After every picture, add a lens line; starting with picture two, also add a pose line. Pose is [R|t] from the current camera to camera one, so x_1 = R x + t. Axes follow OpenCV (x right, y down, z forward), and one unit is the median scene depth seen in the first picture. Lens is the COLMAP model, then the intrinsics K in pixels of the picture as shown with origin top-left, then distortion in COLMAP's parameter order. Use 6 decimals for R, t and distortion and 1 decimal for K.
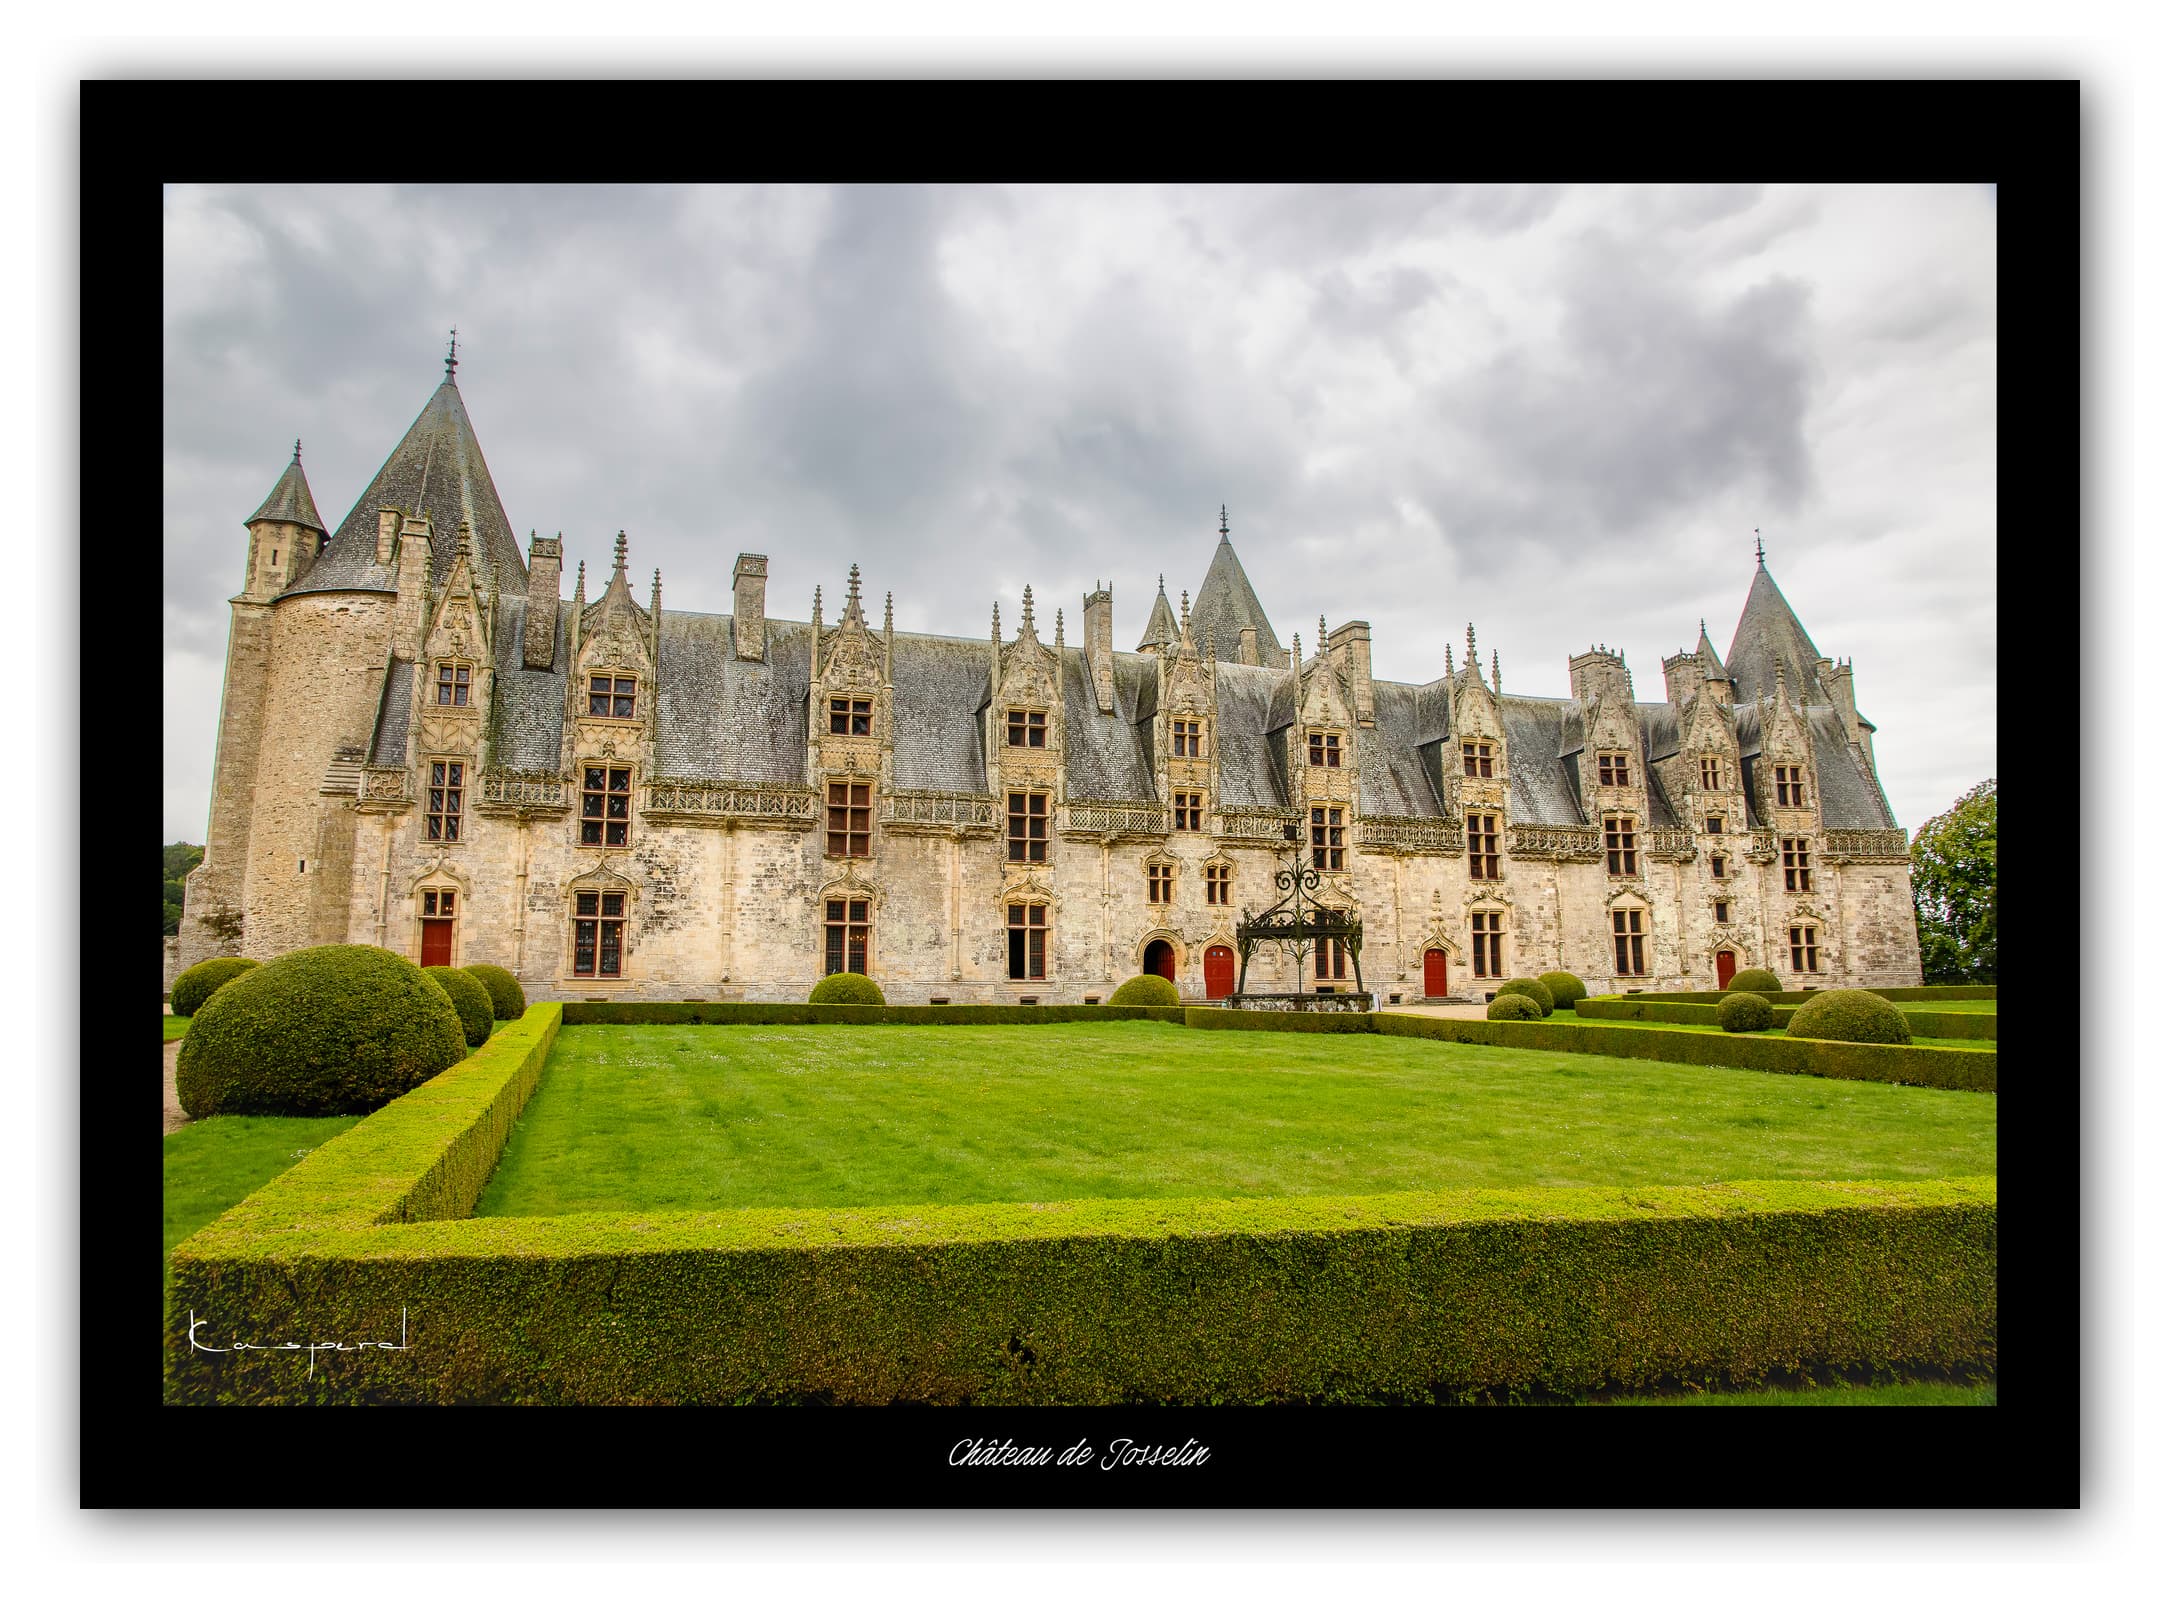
lens RADIAL K [[12809.5, 0, 1438.6], [0, 12809.5, 794.4], [0, 0, 1]] dist [-0.709117, 180.213150]
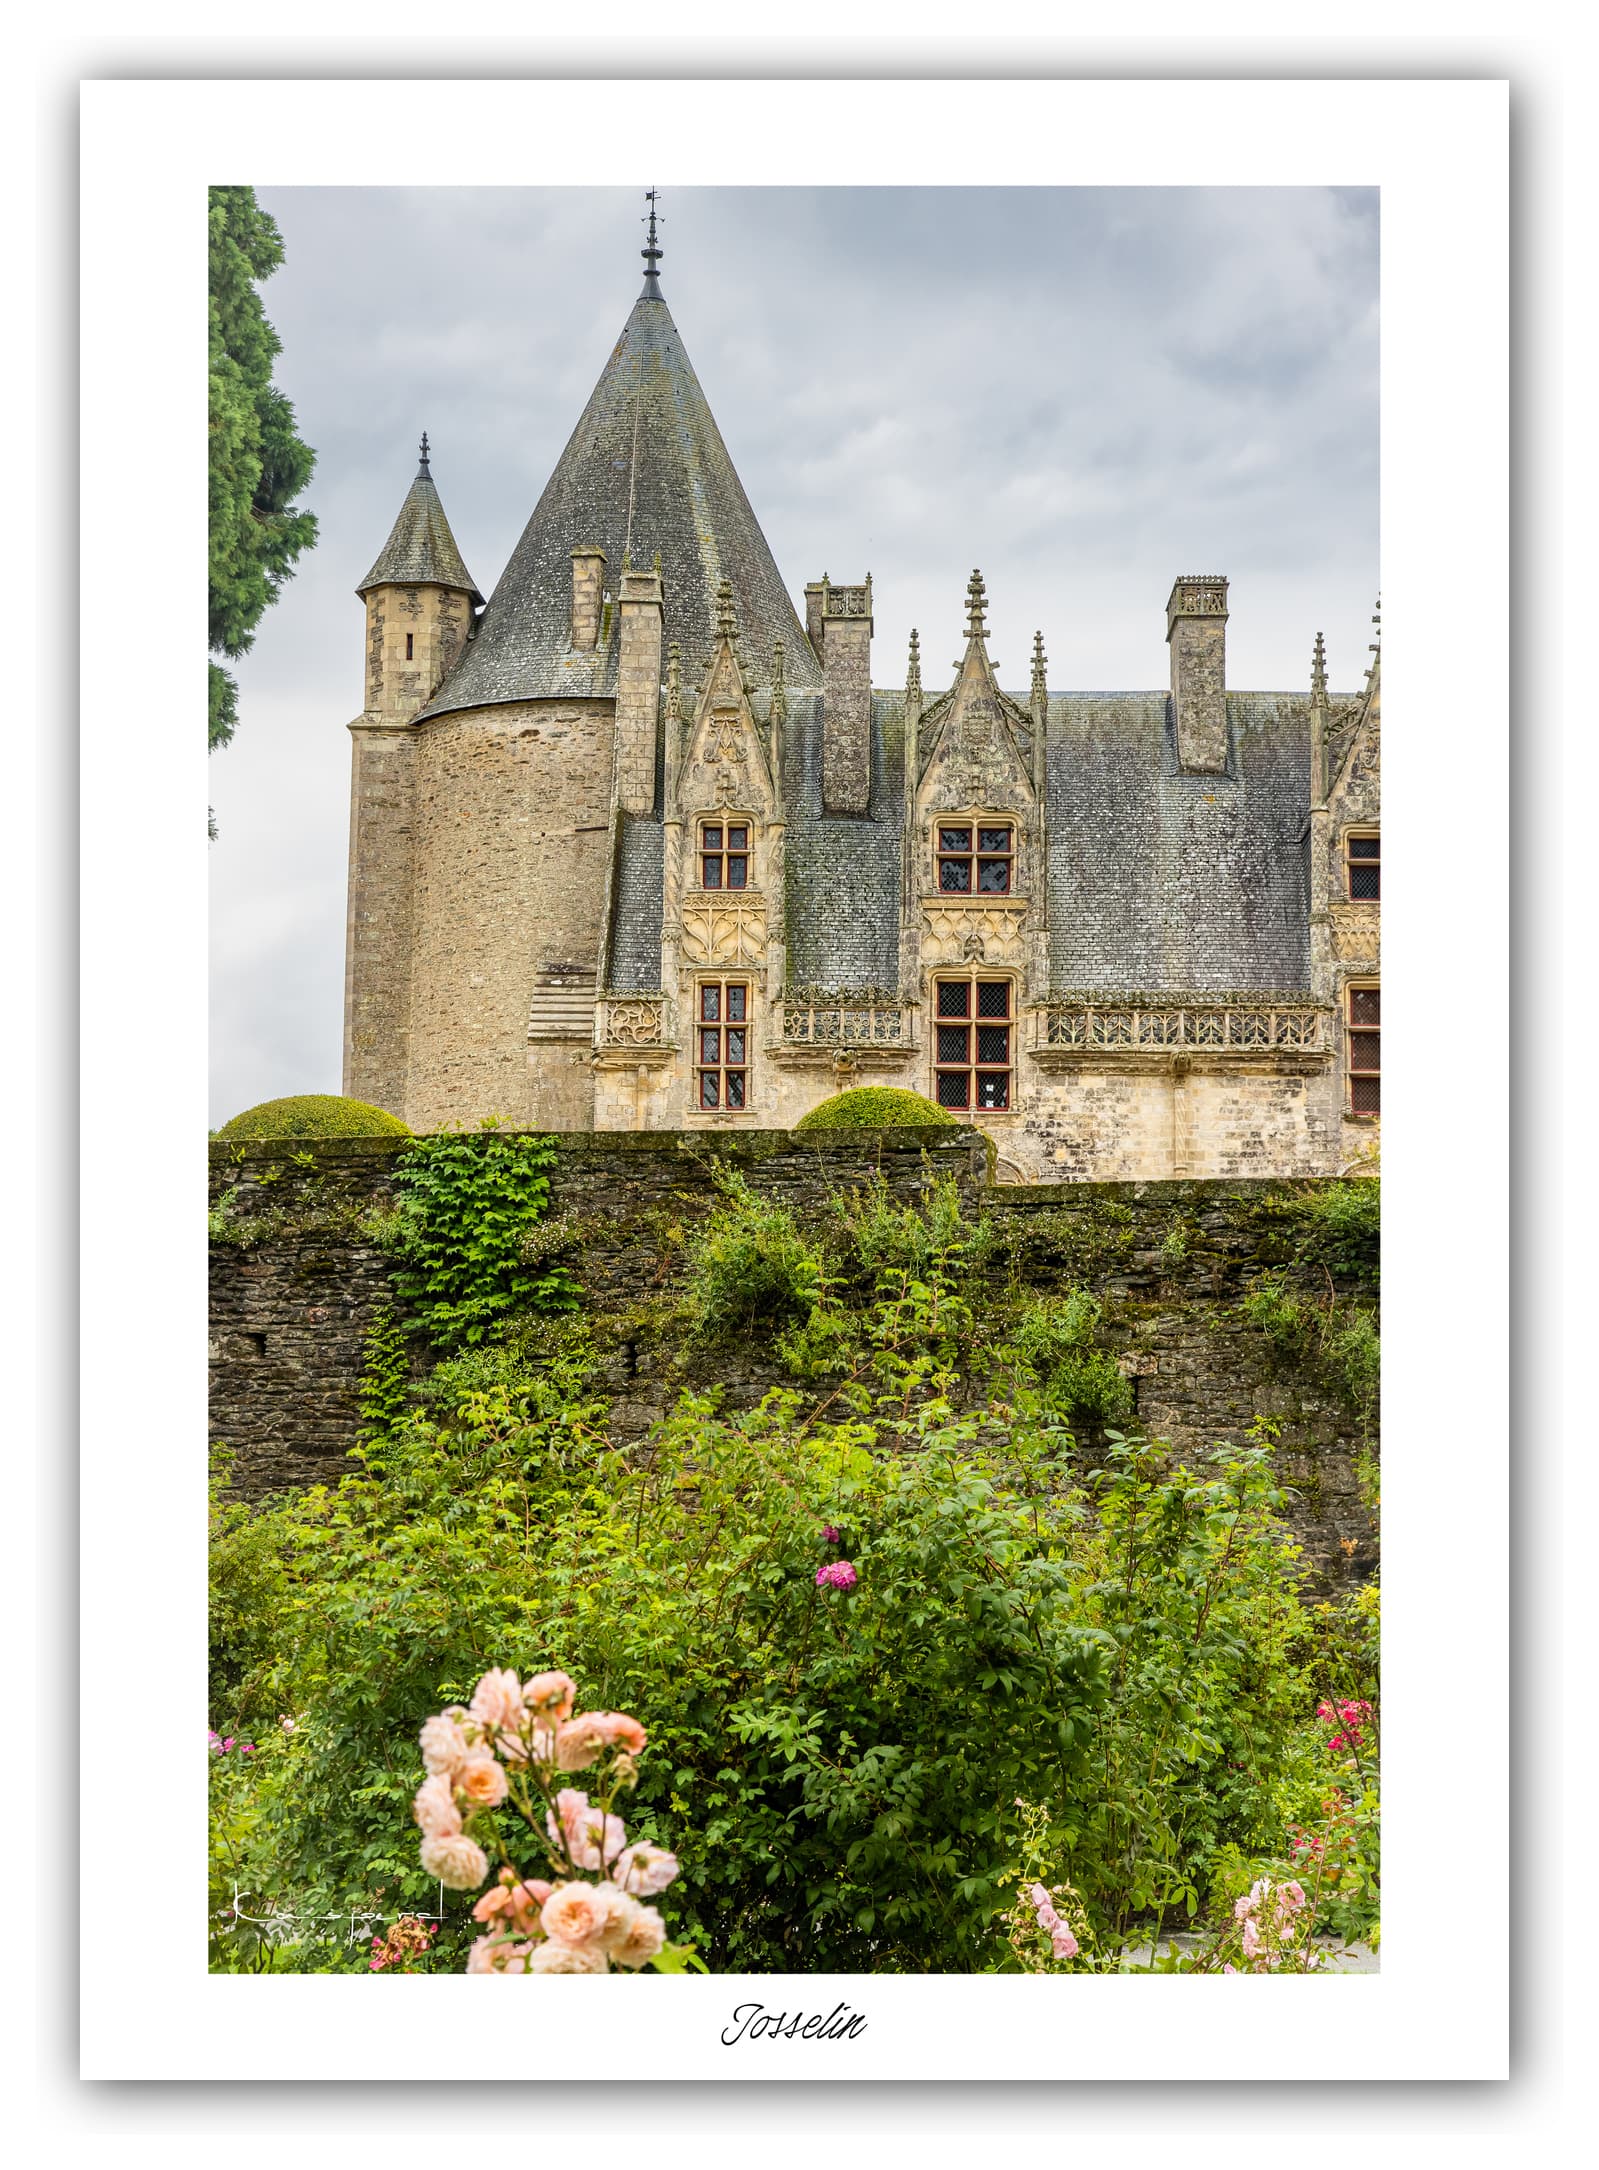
lens RADIAL K [[12809.5, 0, 799.5], [0, 12809.5, 1085.0], [0, 0, 1]] dist [-0.709117, 180.213150]
pose [[0.995642, -0.036437, -0.085848, -0.022100], [0.036829, 0.999317, 0.002983, 0.000758], [0.085680, -0.006132, 0.996304, 0.409381]]
